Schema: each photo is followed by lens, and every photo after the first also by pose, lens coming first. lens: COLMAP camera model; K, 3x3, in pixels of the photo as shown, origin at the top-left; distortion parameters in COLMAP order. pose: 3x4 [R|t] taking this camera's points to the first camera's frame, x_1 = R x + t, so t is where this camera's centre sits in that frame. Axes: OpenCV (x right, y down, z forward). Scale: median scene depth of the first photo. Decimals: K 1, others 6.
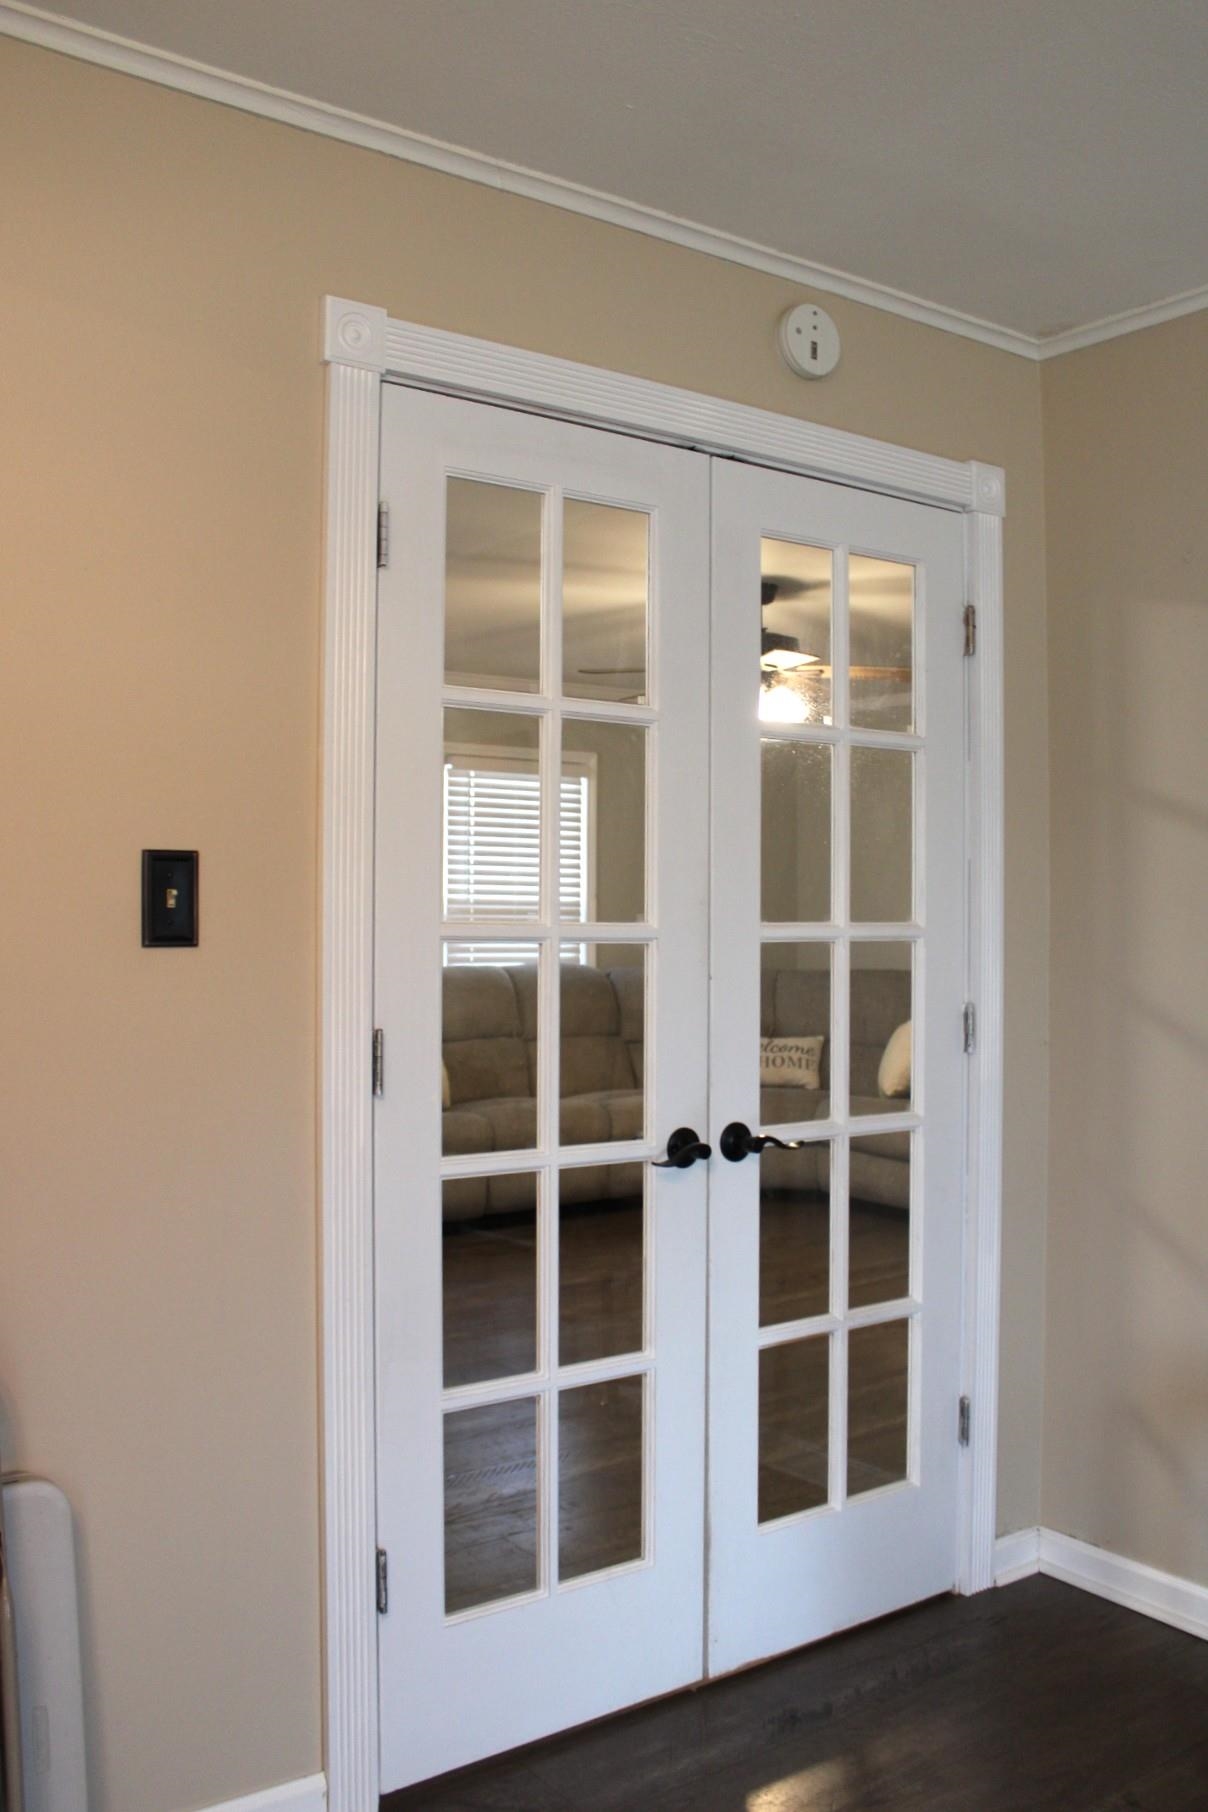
lens RADIAL K [[1539.3, 0, 599.1], [0, 1539.3, 902.9], [0, 0, 1]] dist [-0.150060, 0.129687]
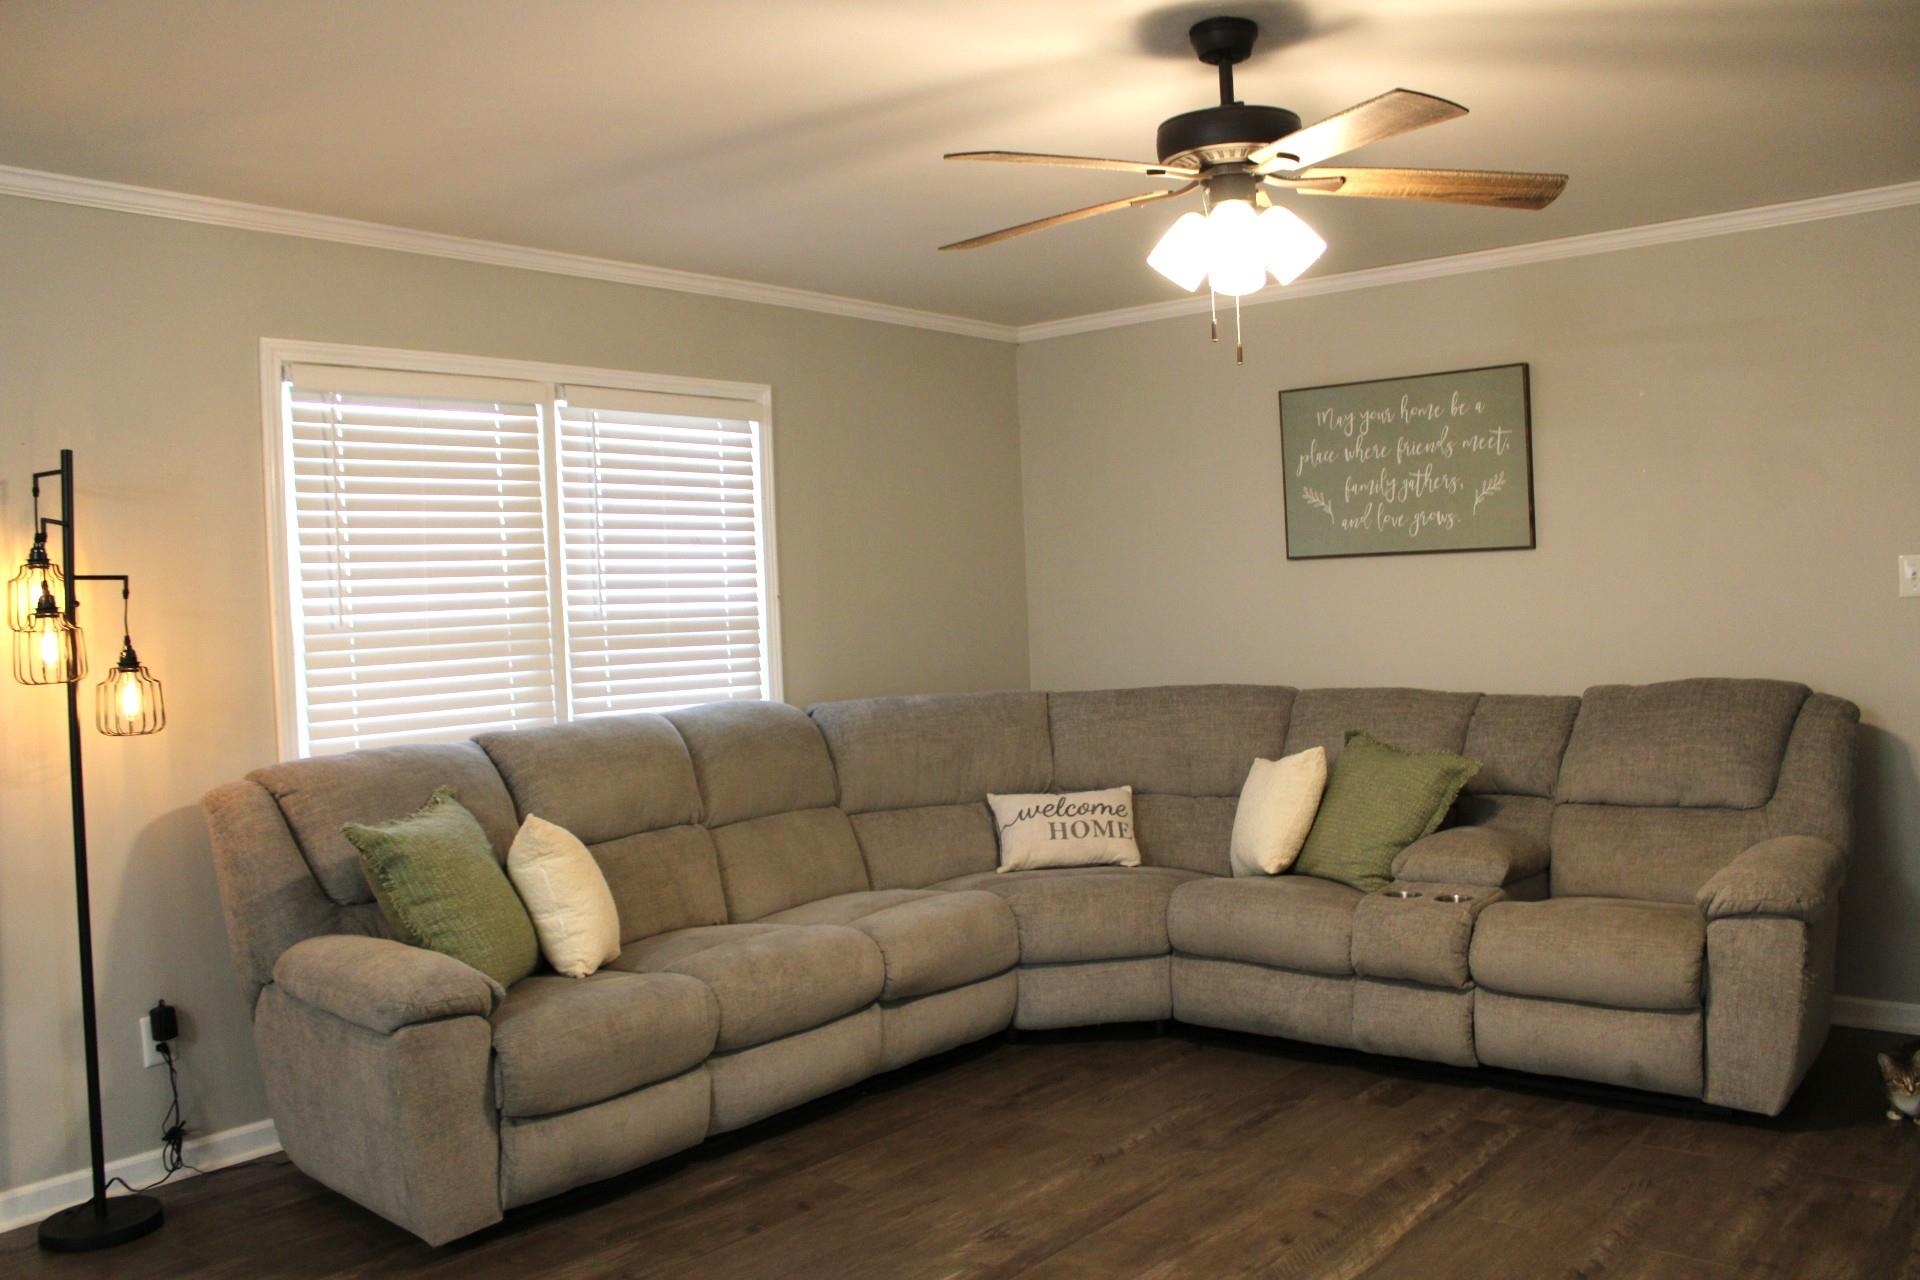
lens RADIAL K [[1631.0, 0, 967.0], [0, 1631.0, 642.4], [0, 0, 1]] dist [-0.150060, 0.129687]
pose [[0.971803, -0.050756, 0.230268, -0.092673], [0.044858, 0.998519, 0.030784, -0.003596], [-0.231490, -0.019586, 0.972640, 0.310539]]
